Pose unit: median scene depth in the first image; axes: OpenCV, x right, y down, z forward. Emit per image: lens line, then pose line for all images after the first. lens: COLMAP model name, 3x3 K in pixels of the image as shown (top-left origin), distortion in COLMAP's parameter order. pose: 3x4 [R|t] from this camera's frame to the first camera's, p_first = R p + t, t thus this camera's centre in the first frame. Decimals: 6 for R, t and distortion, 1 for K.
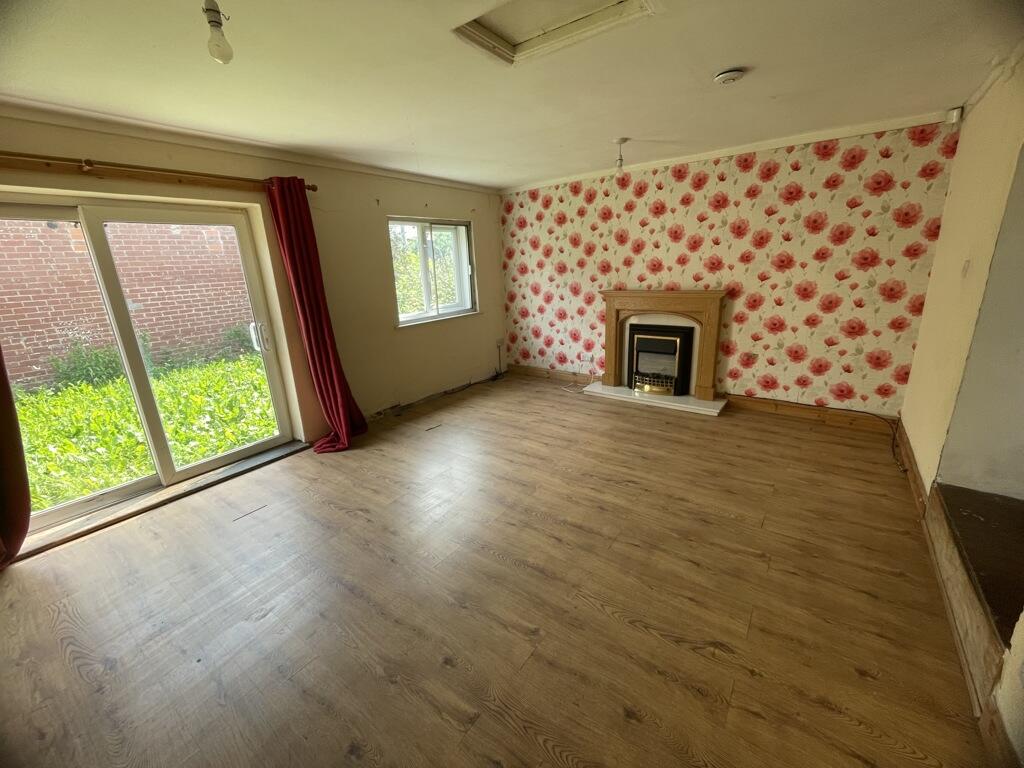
lens RADIAL K [[420.7, 0, 513.0], [0, 420.7, 383.9], [0, 0, 1]] dist [-0.000676, -0.000374]
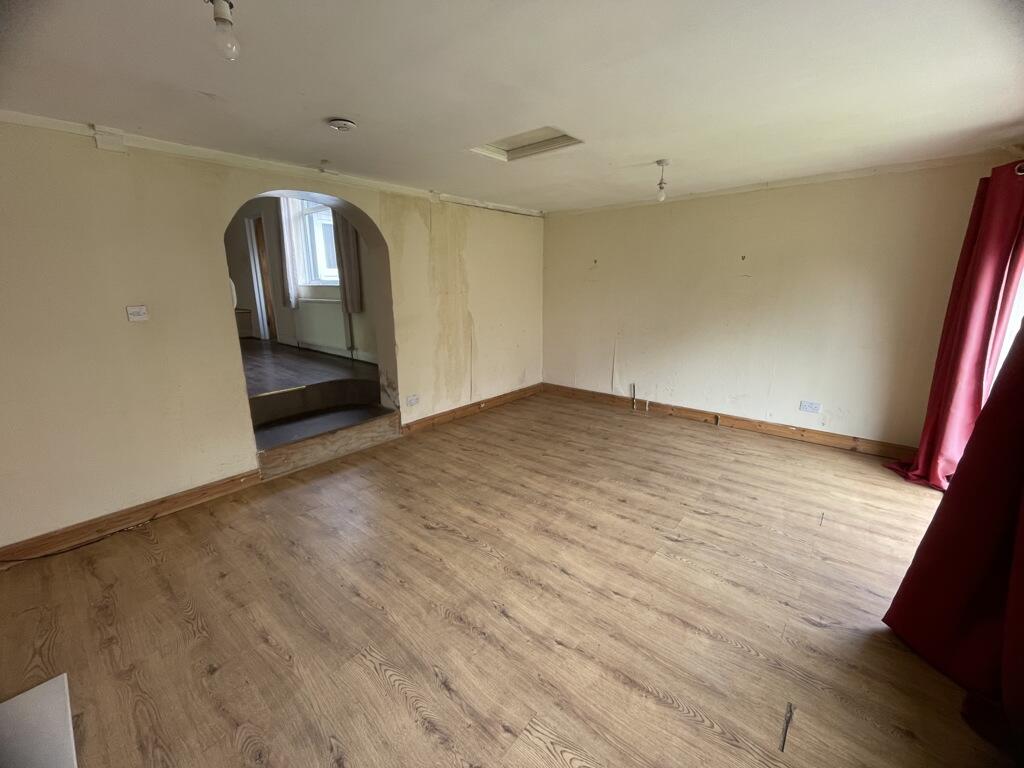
lens RADIAL K [[420.7, 0, 511.0], [0, 420.7, 381.3], [0, 0, 1]] dist [-0.000676, -0.000374]
pose [[-0.995685, 0.034030, 0.086338, 0.013197], [0.072186, 0.868674, 0.490097, -0.483892], [-0.058321, 0.494214, -0.867382, 1.625612]]
